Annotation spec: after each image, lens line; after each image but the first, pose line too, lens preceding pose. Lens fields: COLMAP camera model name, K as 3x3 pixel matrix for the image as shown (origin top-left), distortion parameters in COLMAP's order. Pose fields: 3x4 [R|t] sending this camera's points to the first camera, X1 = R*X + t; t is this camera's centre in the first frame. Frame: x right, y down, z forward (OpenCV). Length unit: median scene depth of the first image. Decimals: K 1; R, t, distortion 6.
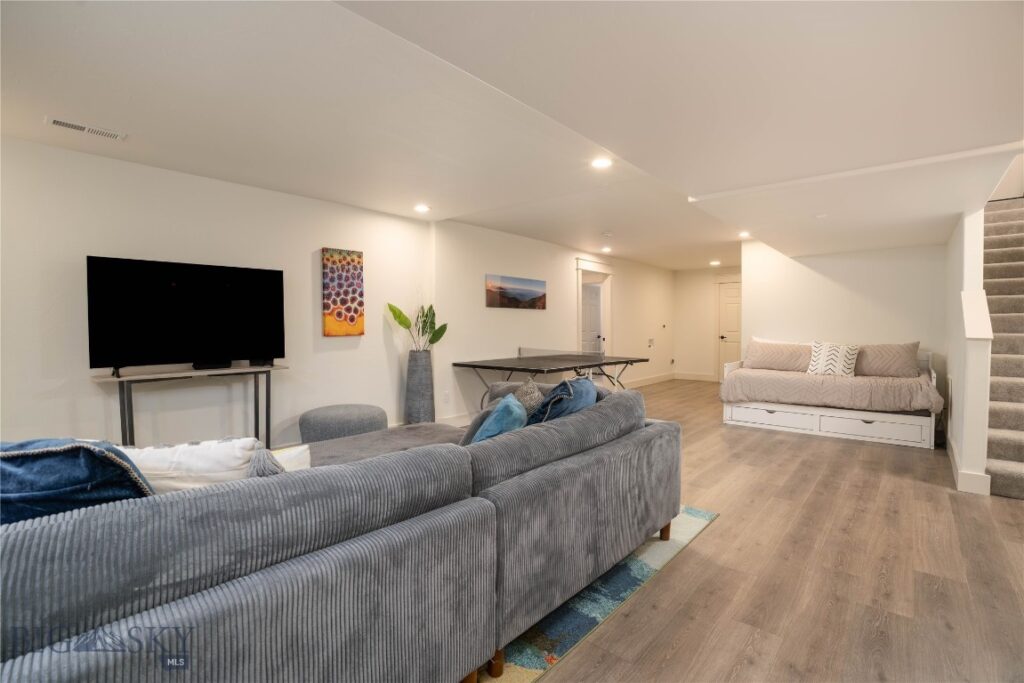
lens RADIAL K [[474.8, 0, 512.5], [0, 474.8, 335.7], [0, 0, 1]] dist [-0.004045, -0.000310]
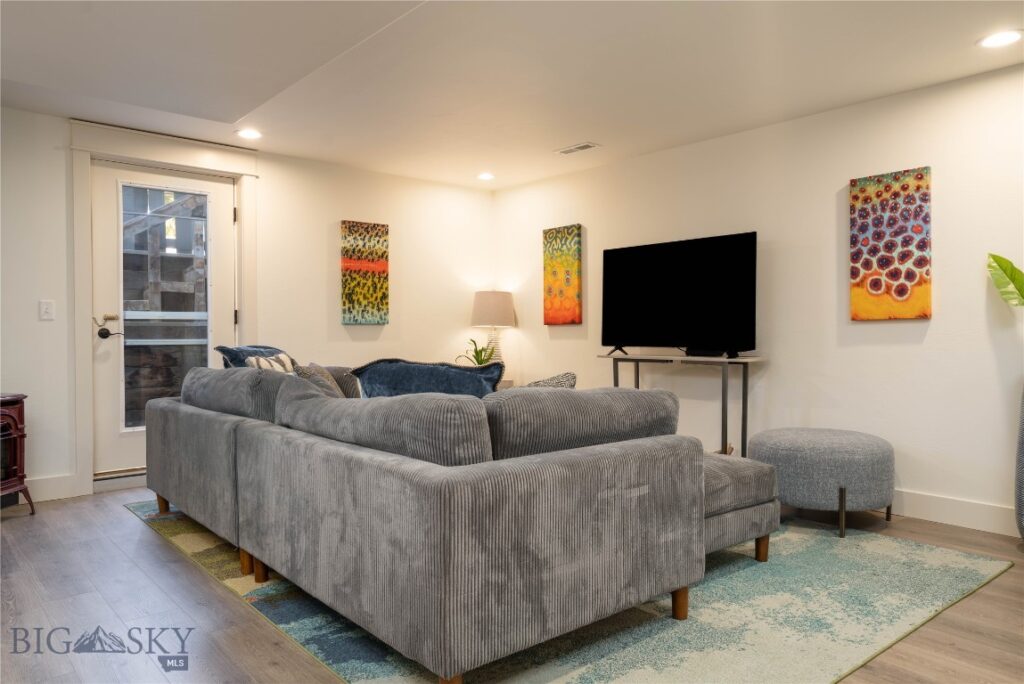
lens RADIAL K [[723.2, 0, 512.3], [0, 723.2, 340.3], [0, 0, 1]] dist [0.013258, 0.002038]
pose [[-0.151293, 0.023601, -0.988207, 0.608310], [-0.009505, 0.999634, 0.025329, 0.007335], [0.988443, 0.013225, -0.151014, 0.676389]]
